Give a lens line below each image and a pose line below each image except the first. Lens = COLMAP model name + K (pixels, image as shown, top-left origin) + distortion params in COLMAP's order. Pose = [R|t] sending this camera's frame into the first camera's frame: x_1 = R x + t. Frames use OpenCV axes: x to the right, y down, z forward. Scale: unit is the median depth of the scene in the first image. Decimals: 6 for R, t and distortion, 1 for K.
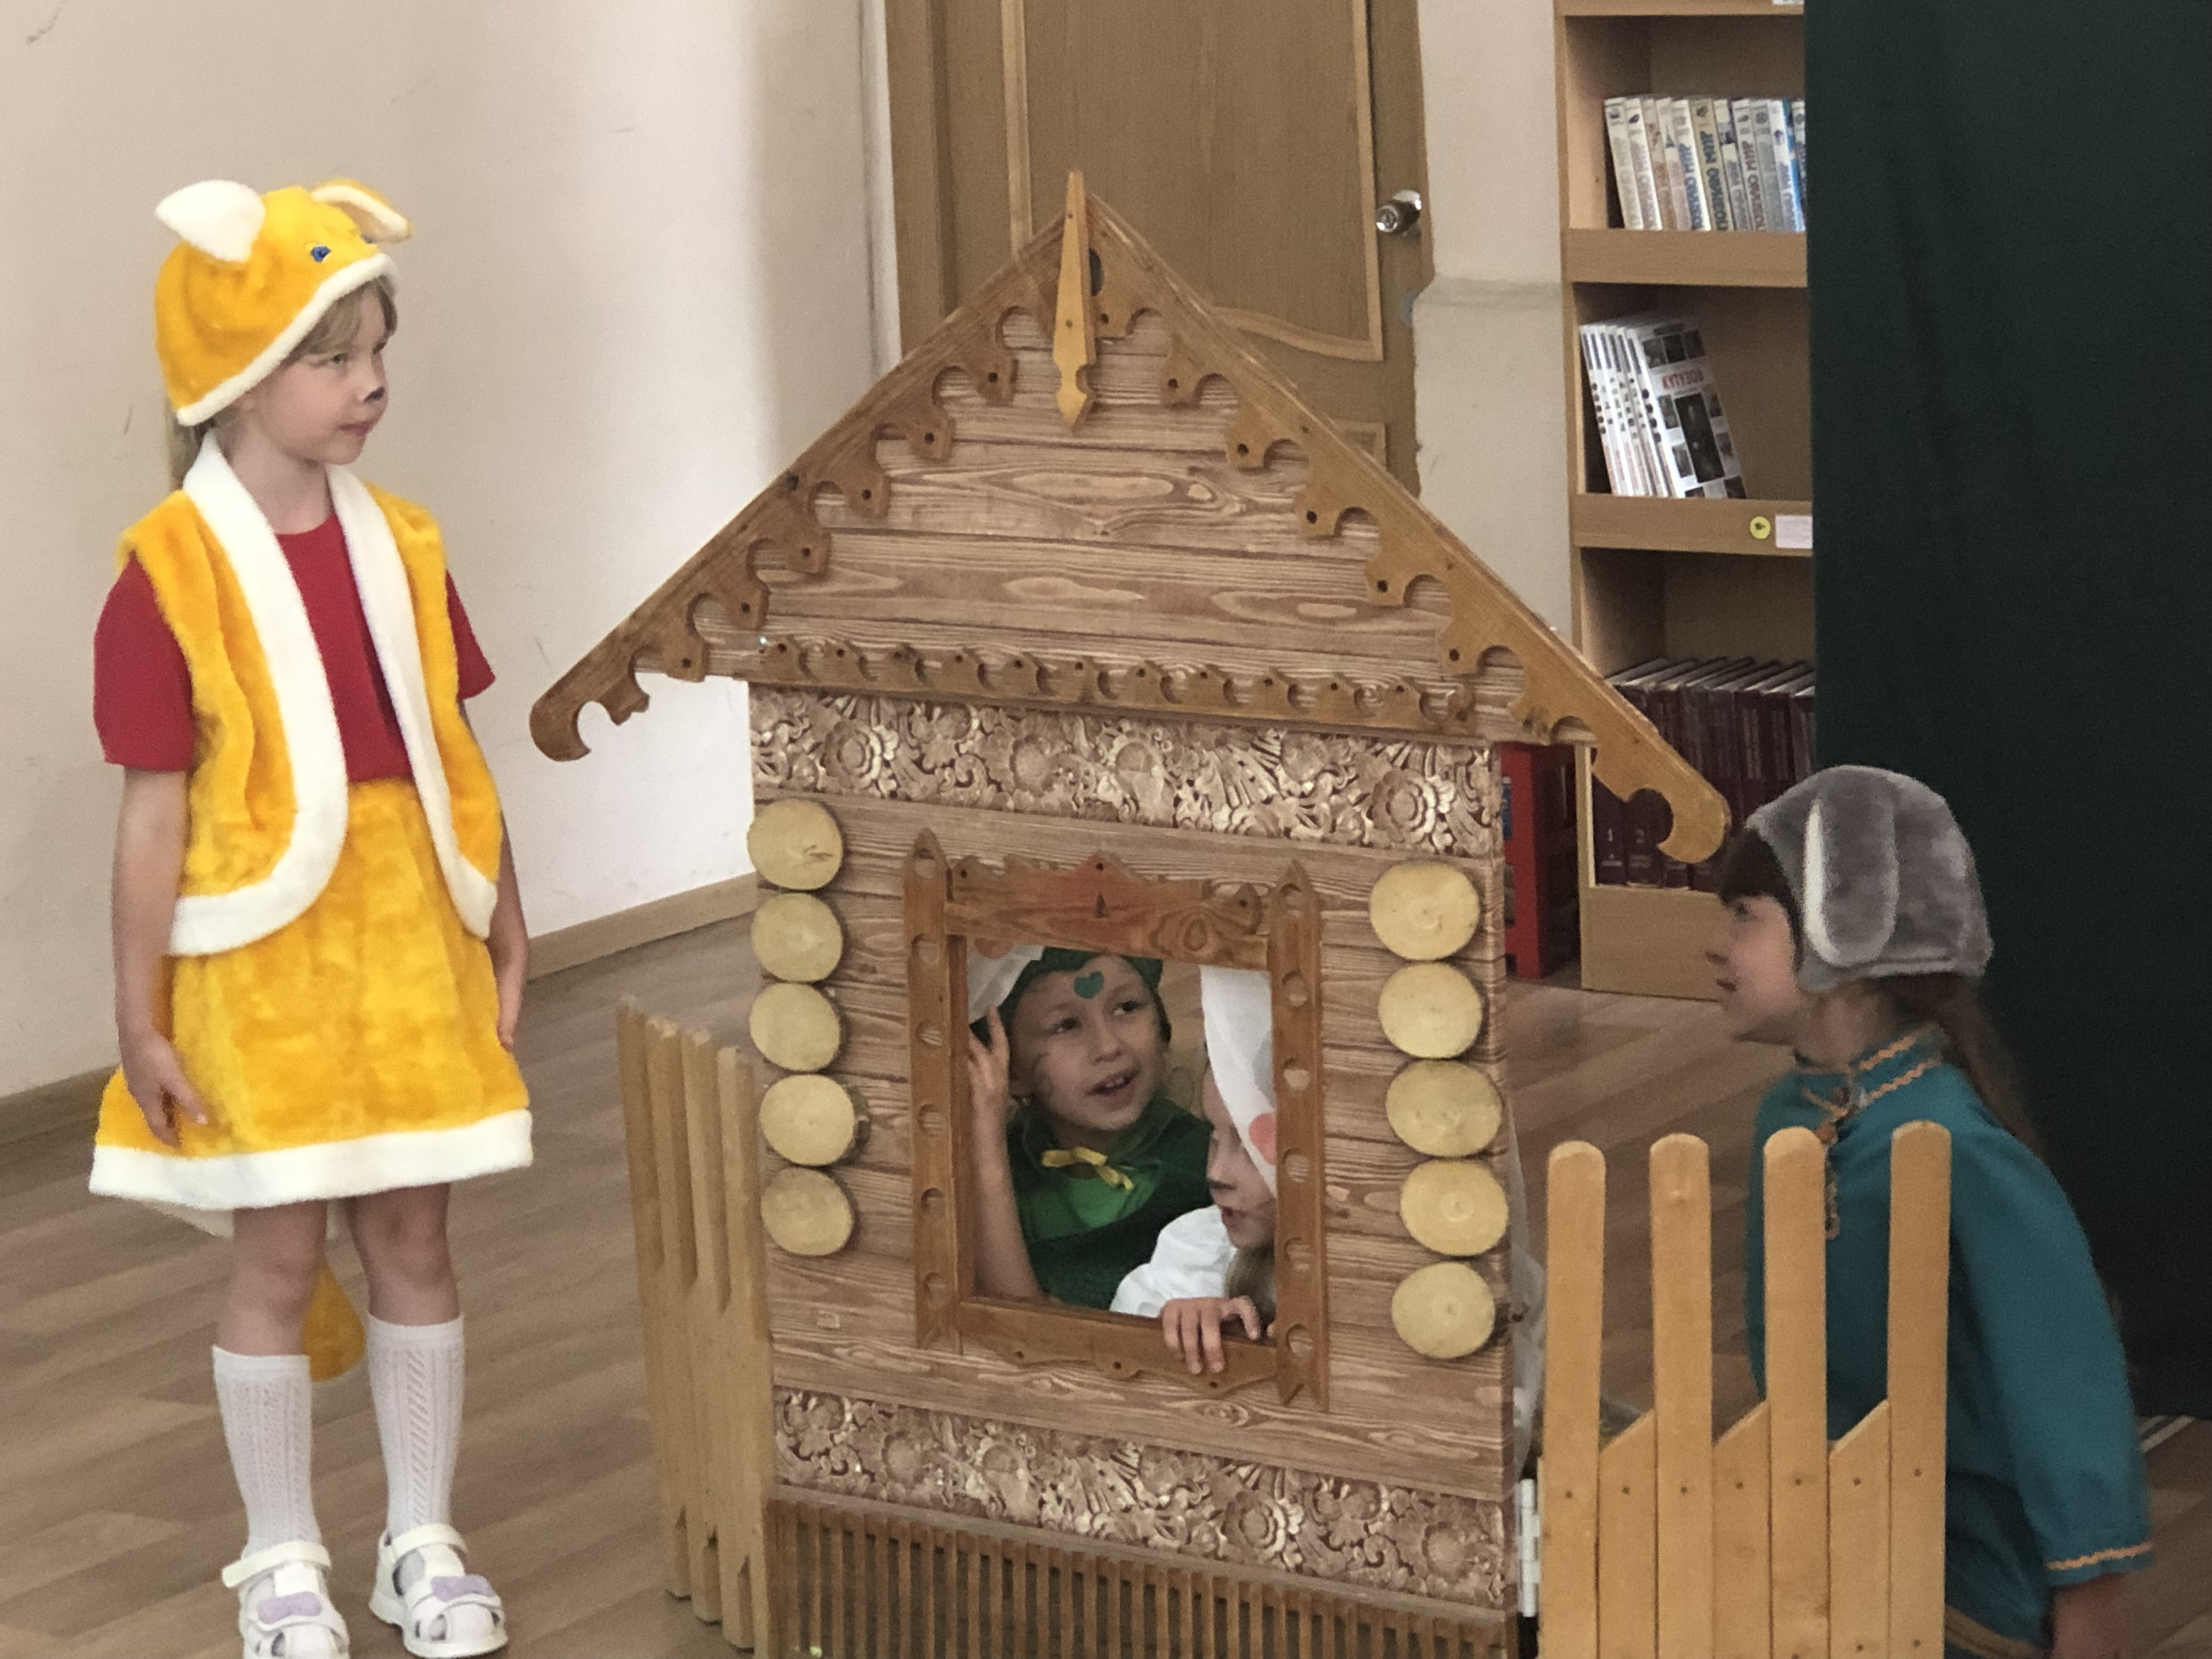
lens RADIAL K [[5835.7, 0, 1106.0], [0, 5835.7, 829.5], [0, 0, 1]] dist [-0.077664, 0.973782]
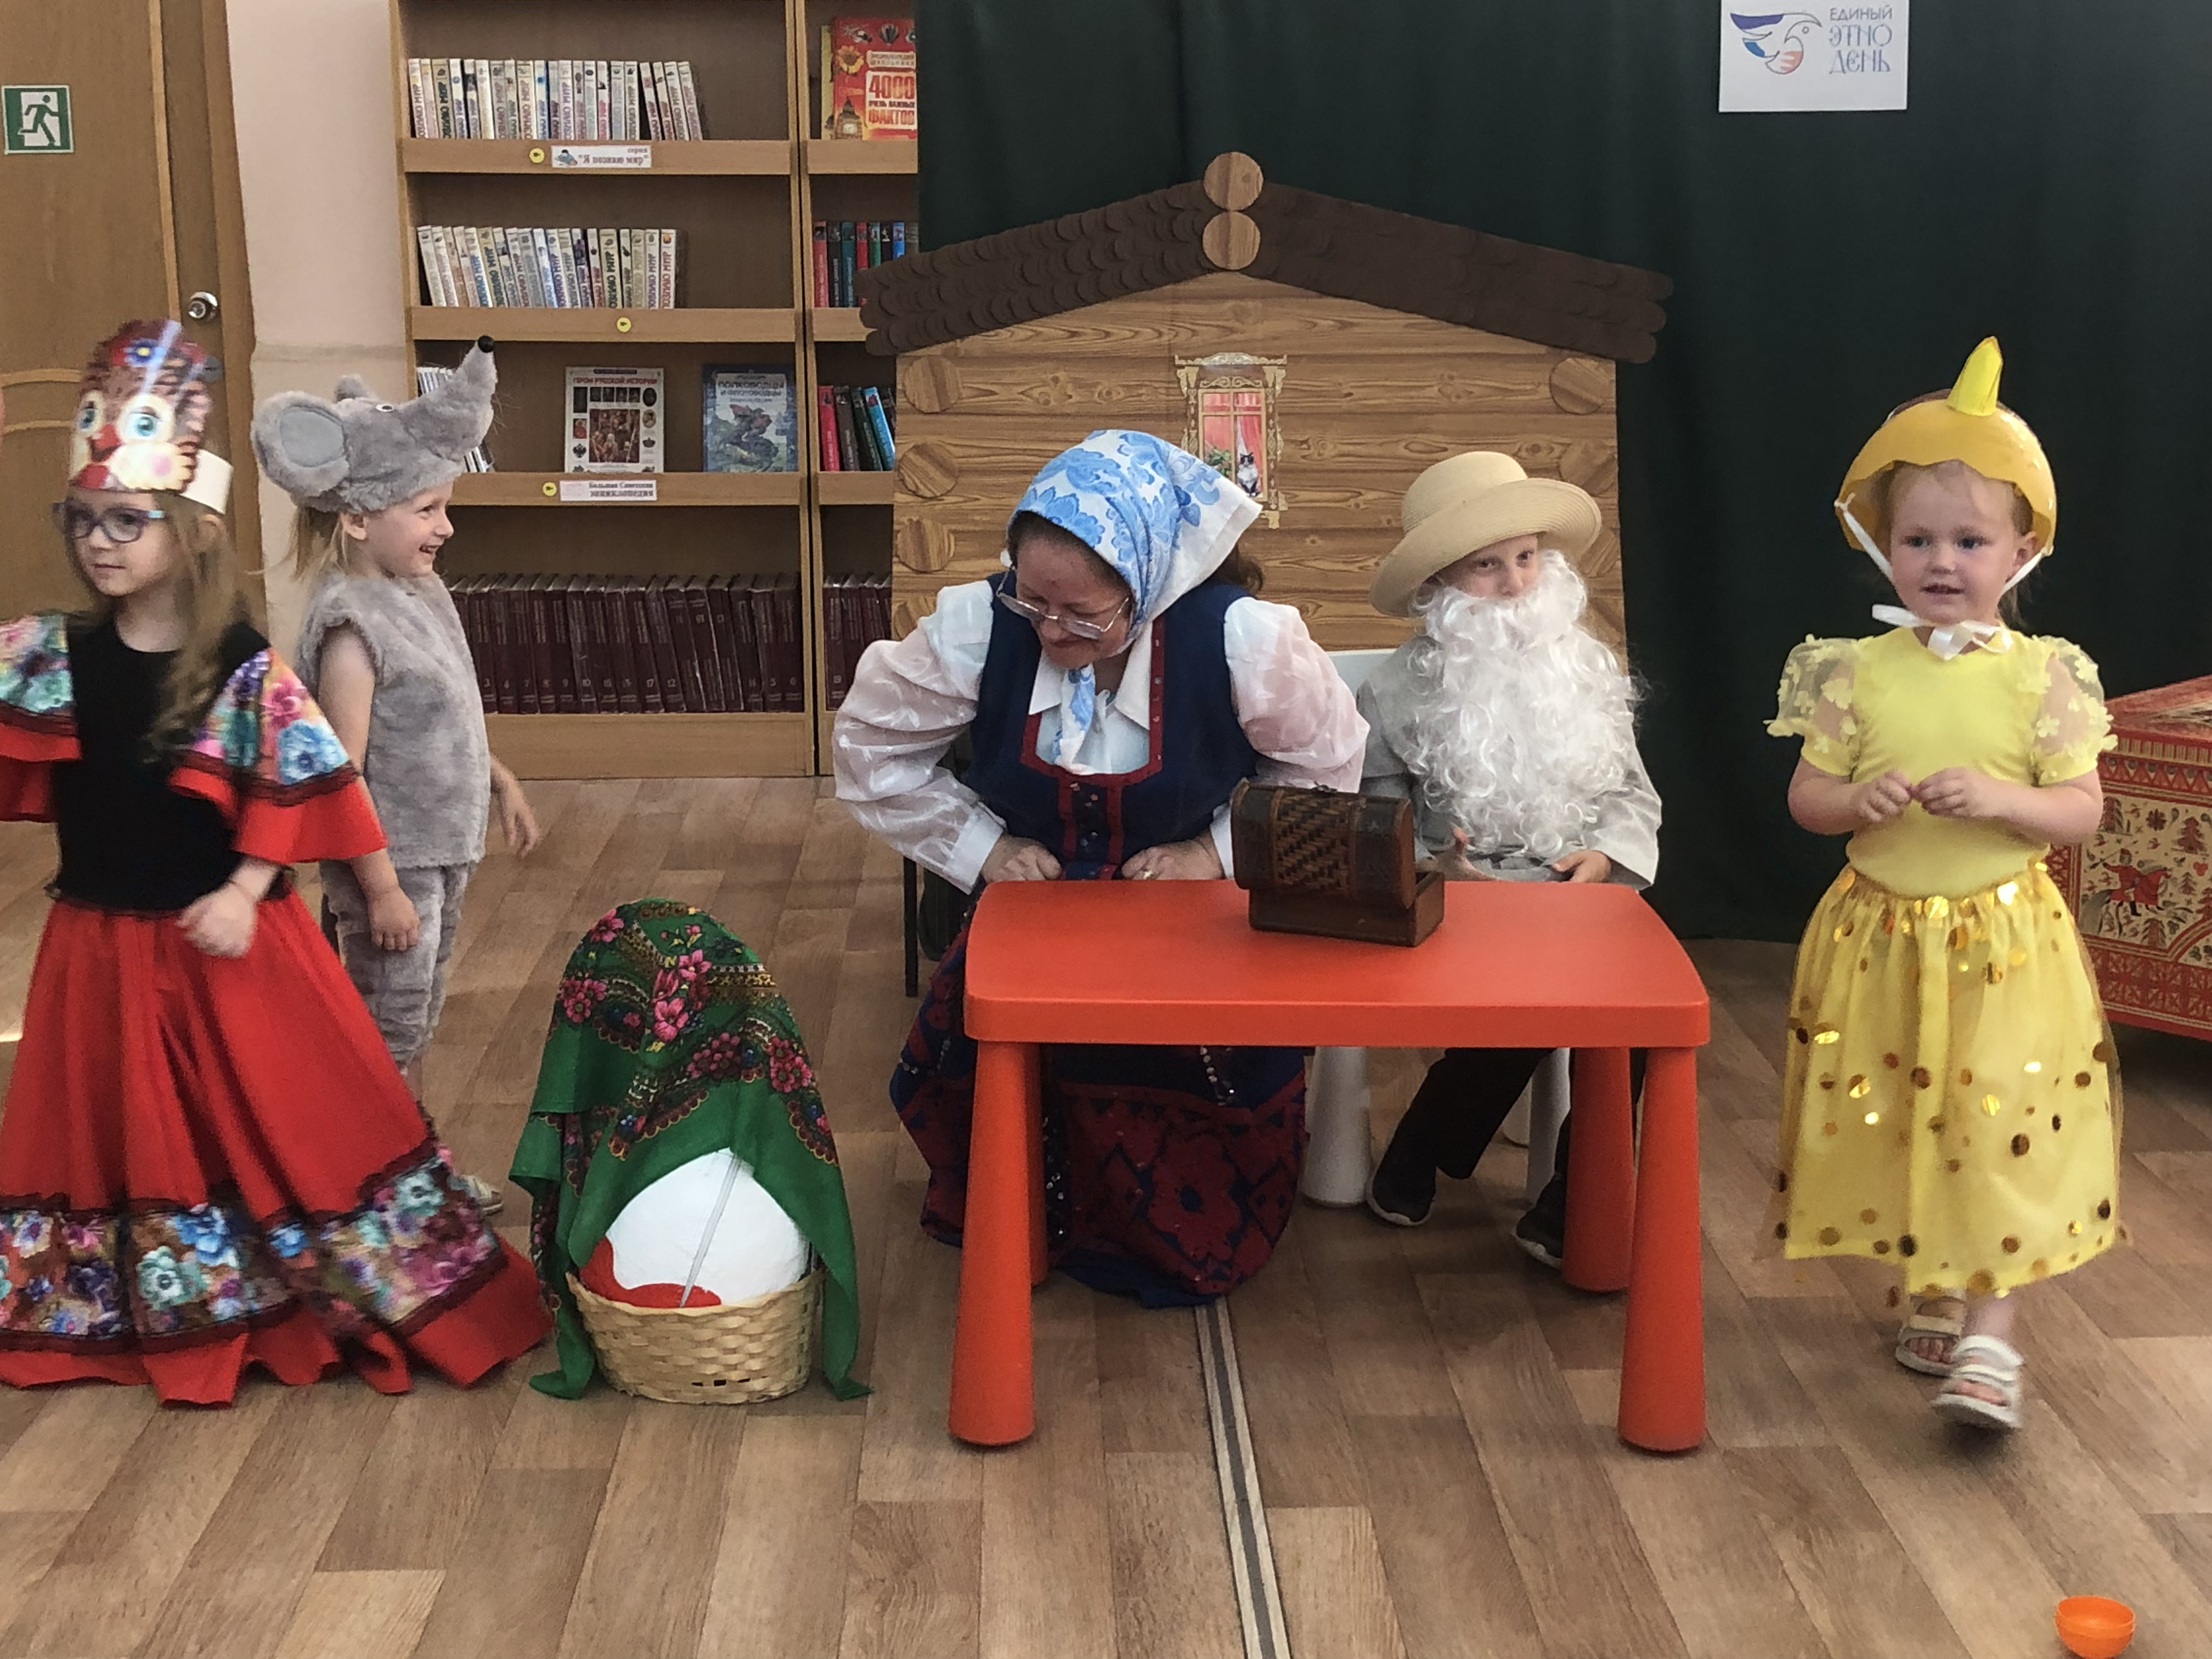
lens RADIAL K [[3208.5, 0, 1096.1], [0, 3208.5, 817.9], [0, 0, 1]] dist [0.172524, -0.641842]
pose [[0.826355, -0.080522, 0.557362, -0.424638], [0.070661, 0.996728, 0.039234, 0.024915], [-0.558698, 0.006963, 0.829342, 0.237462]]
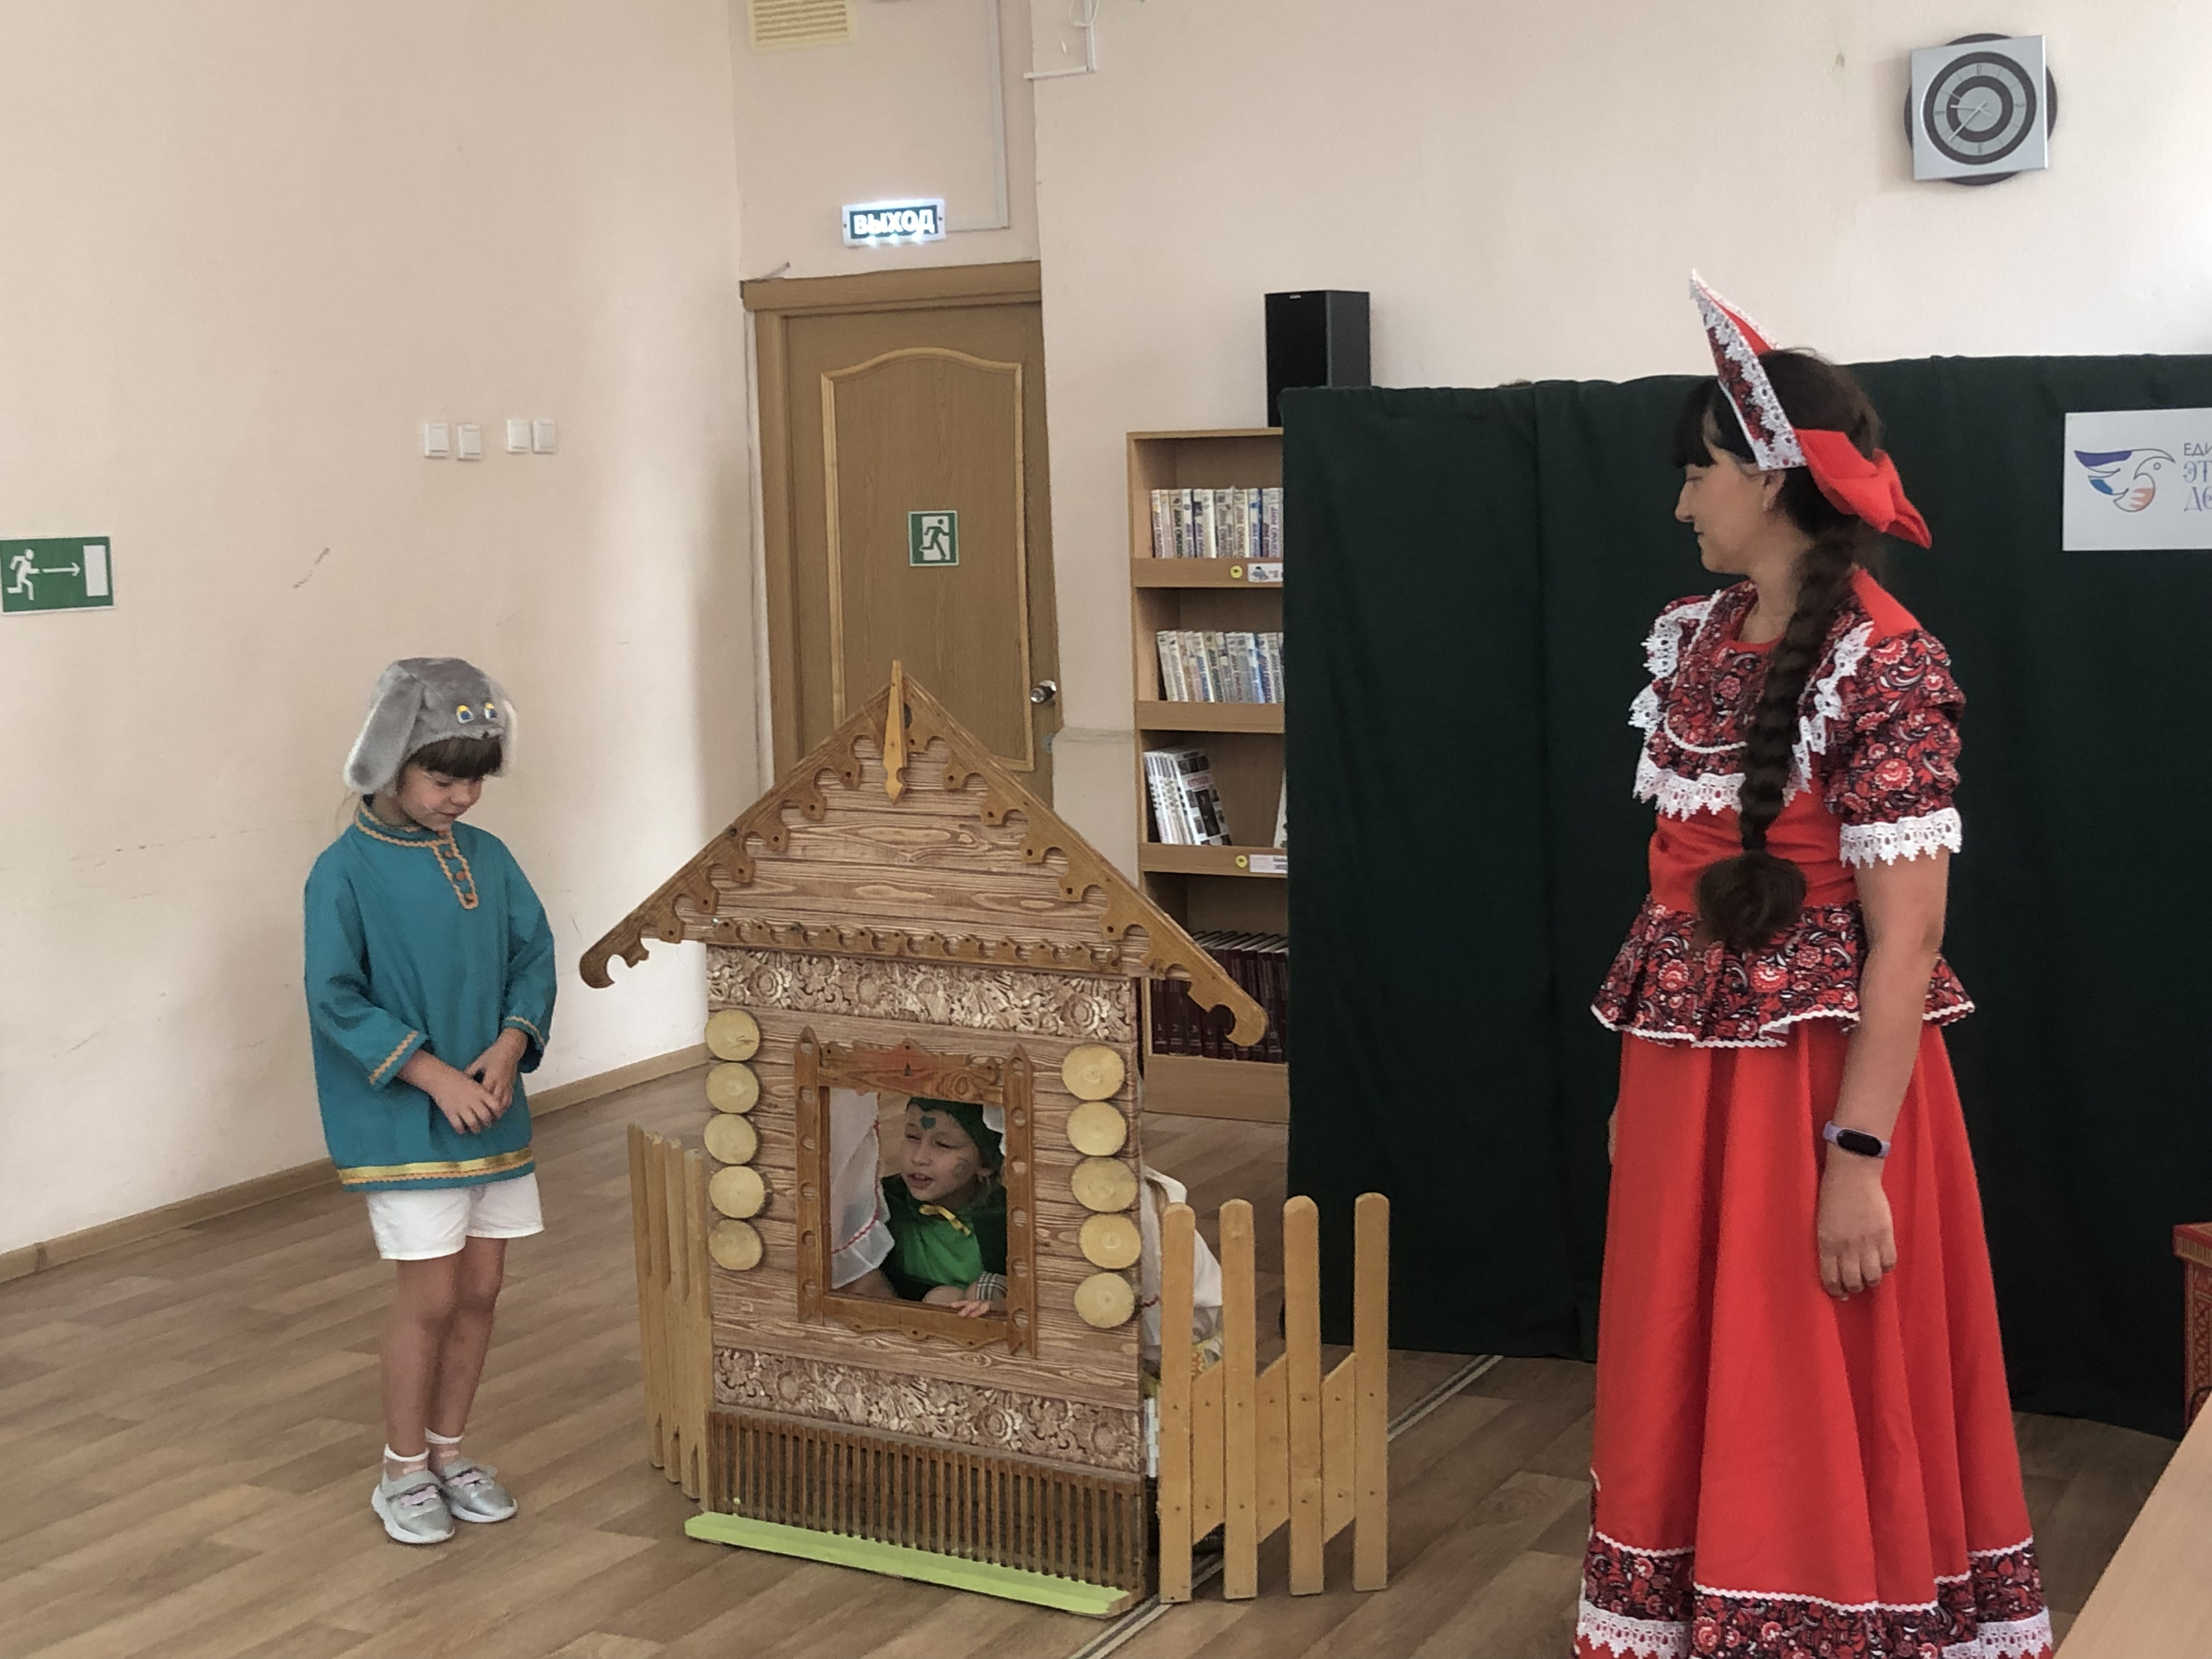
lens RADIAL K [[3021.9, 0, 1063.9], [0, 3021.9, 795.4], [0, 0, 1]] dist [0.255037, -1.074998]
pose [[0.997576, 0.004793, 0.069417, -0.017428], [0.000374, 0.997242, -0.074223, -0.001733], [-0.069581, 0.074069, 0.994823, 0.066105]]
